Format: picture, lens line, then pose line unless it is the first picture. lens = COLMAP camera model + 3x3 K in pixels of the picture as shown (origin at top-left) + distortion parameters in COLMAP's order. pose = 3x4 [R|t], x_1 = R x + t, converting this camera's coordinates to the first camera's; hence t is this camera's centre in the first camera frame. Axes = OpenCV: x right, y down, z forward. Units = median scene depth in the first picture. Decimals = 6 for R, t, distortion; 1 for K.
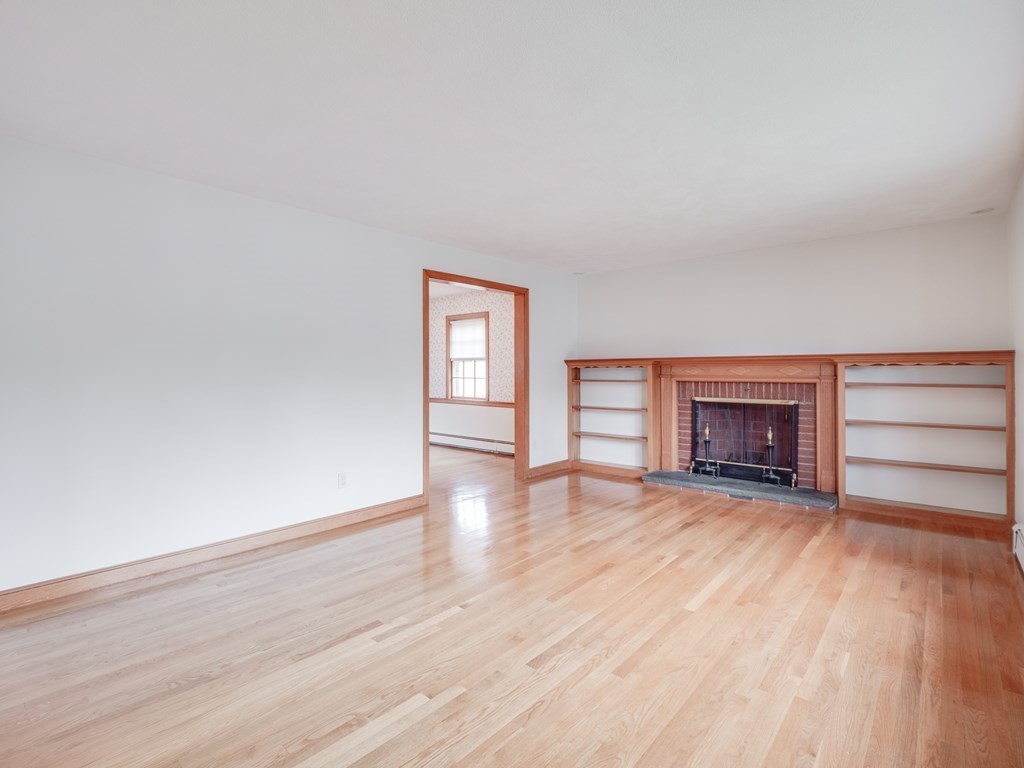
lens RADIAL K [[500.6, 0, 498.6], [0, 500.6, 372.1], [0, 0, 1]] dist [0.025586, -0.000395]
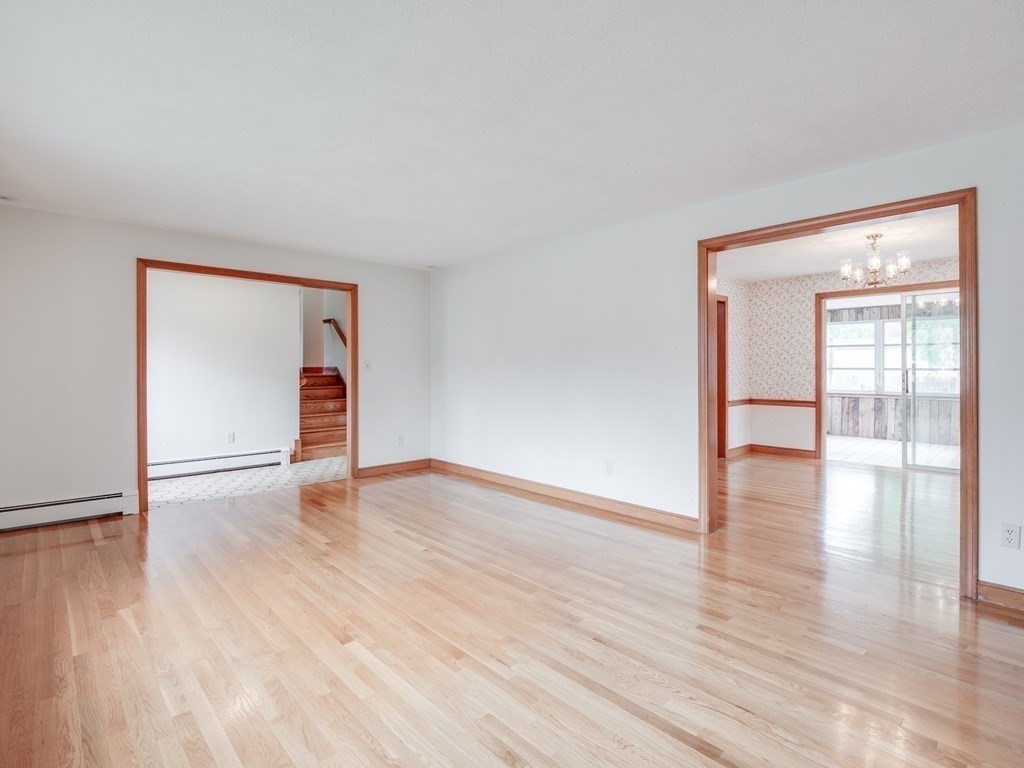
lens RADIAL K [[500.6, 0, 498.6], [0, 500.6, 372.1], [0, 0, 1]] dist [0.025586, -0.000395]
pose [[-0.110335, 0.001254, -0.993894, 1.064350], [0.005636, 0.999984, 0.000636, 0.007415], [0.993878, -0.005532, -0.110341, 1.191827]]
